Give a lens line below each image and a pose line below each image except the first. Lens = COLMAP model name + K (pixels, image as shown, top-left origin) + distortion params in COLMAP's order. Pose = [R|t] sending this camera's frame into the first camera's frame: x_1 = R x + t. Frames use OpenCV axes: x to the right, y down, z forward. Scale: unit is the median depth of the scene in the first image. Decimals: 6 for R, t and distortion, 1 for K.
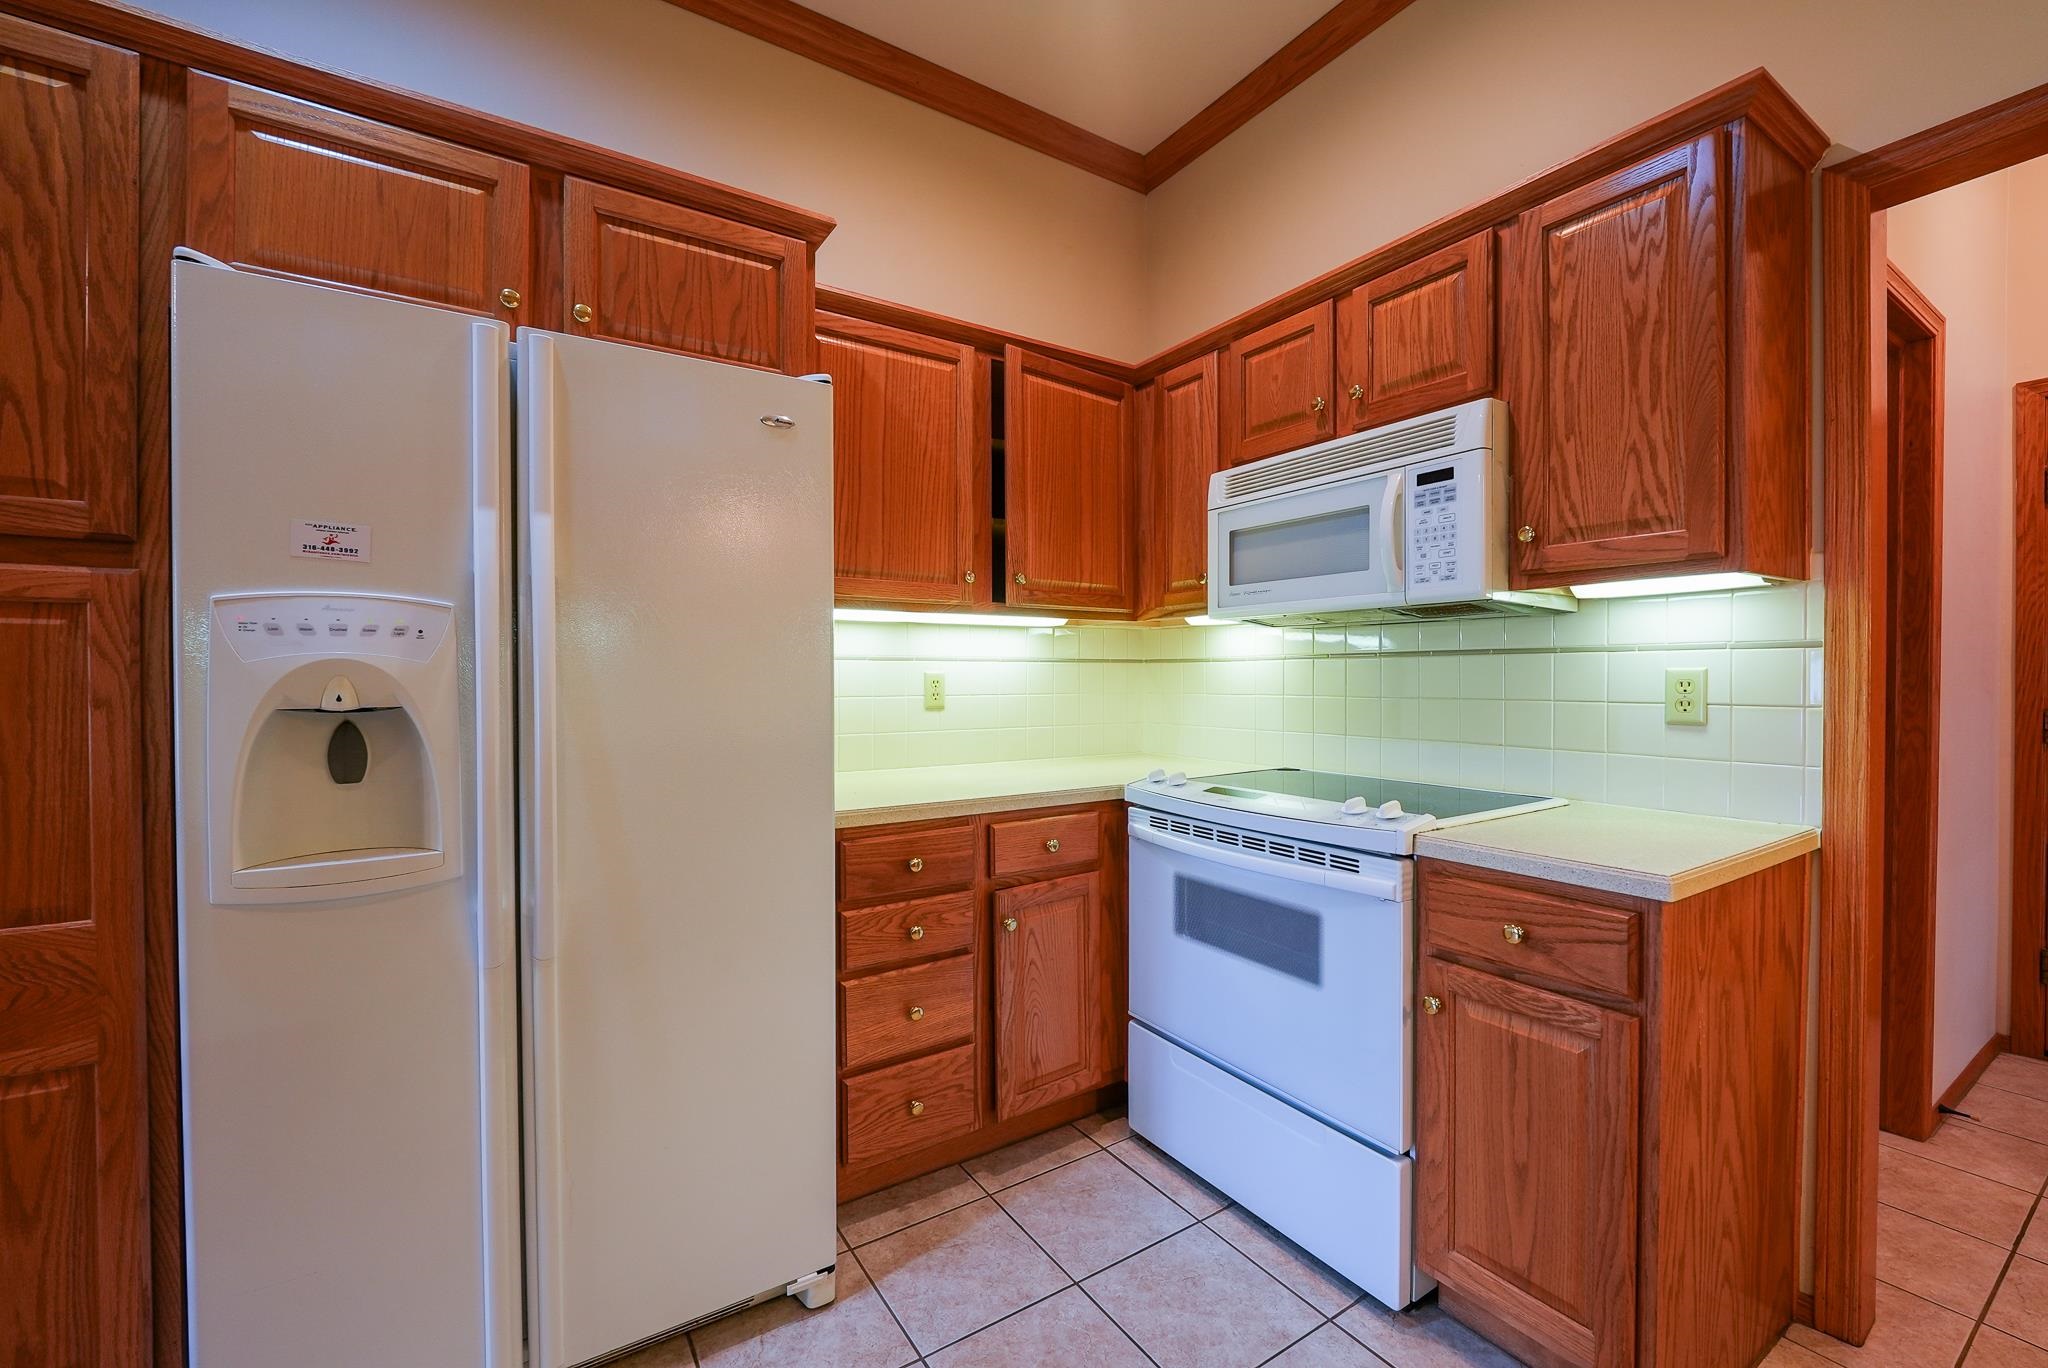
lens RADIAL K [[833.7, 0, 1023.9], [0, 833.7, 682.2], [0, 0, 1]] dist [-0.009549, -0.000875]
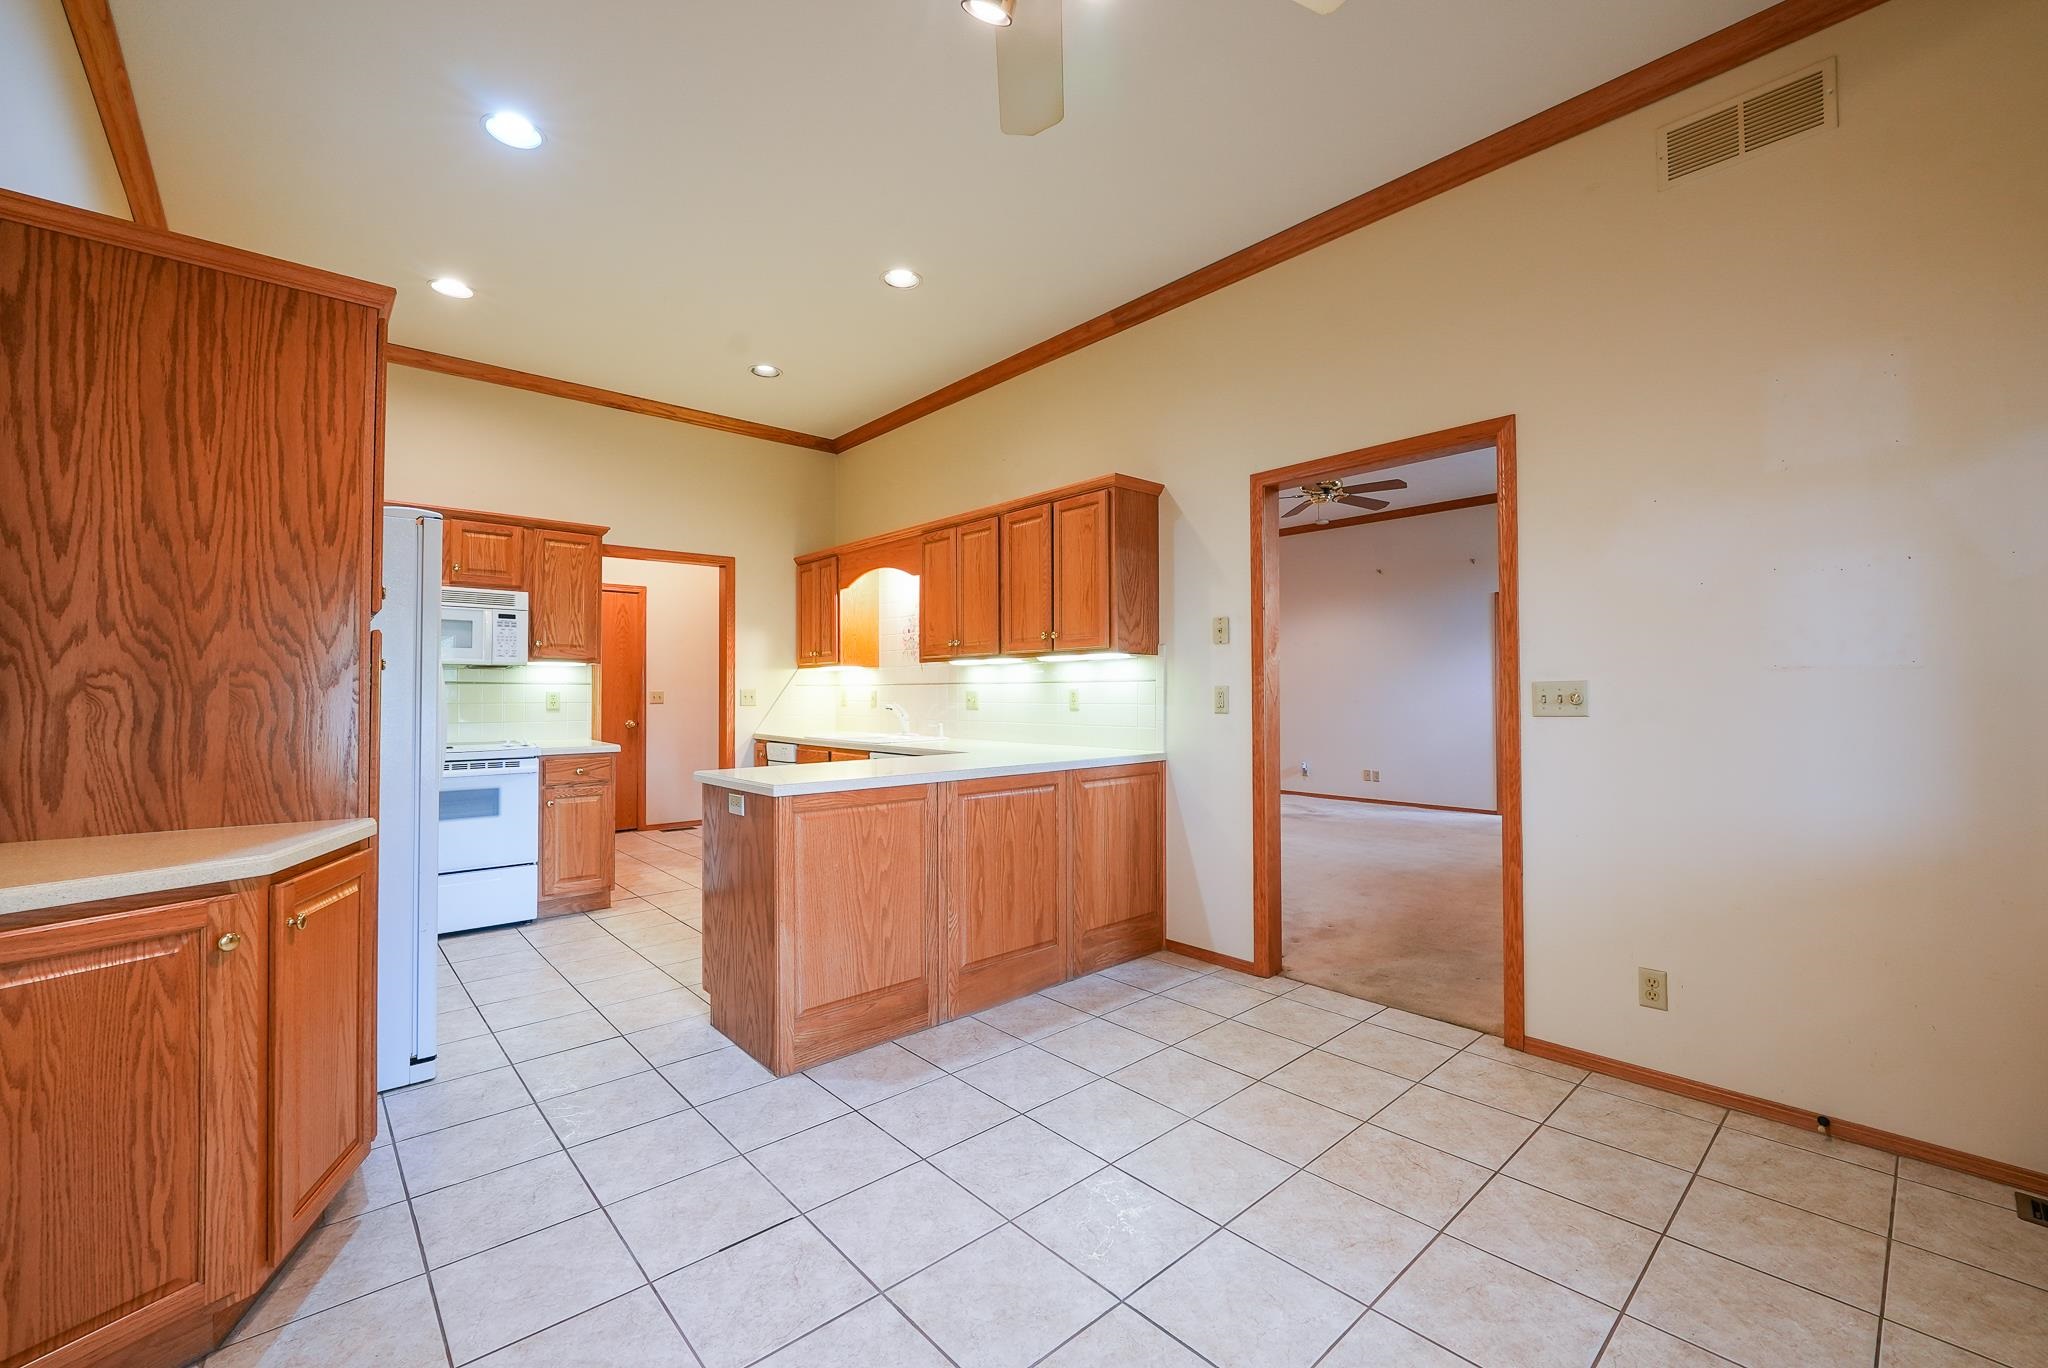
lens RADIAL K [[833.7, 0, 1021.8], [0, 833.7, 682.8], [0, 0, 1]] dist [-0.009549, -0.000875]
pose [[-0.149591, 0.013580, 0.988655, -2.454565], [0.007527, 0.999892, -0.012596, 0.004441], [-0.988719, 0.005557, -0.149677, -0.207404]]
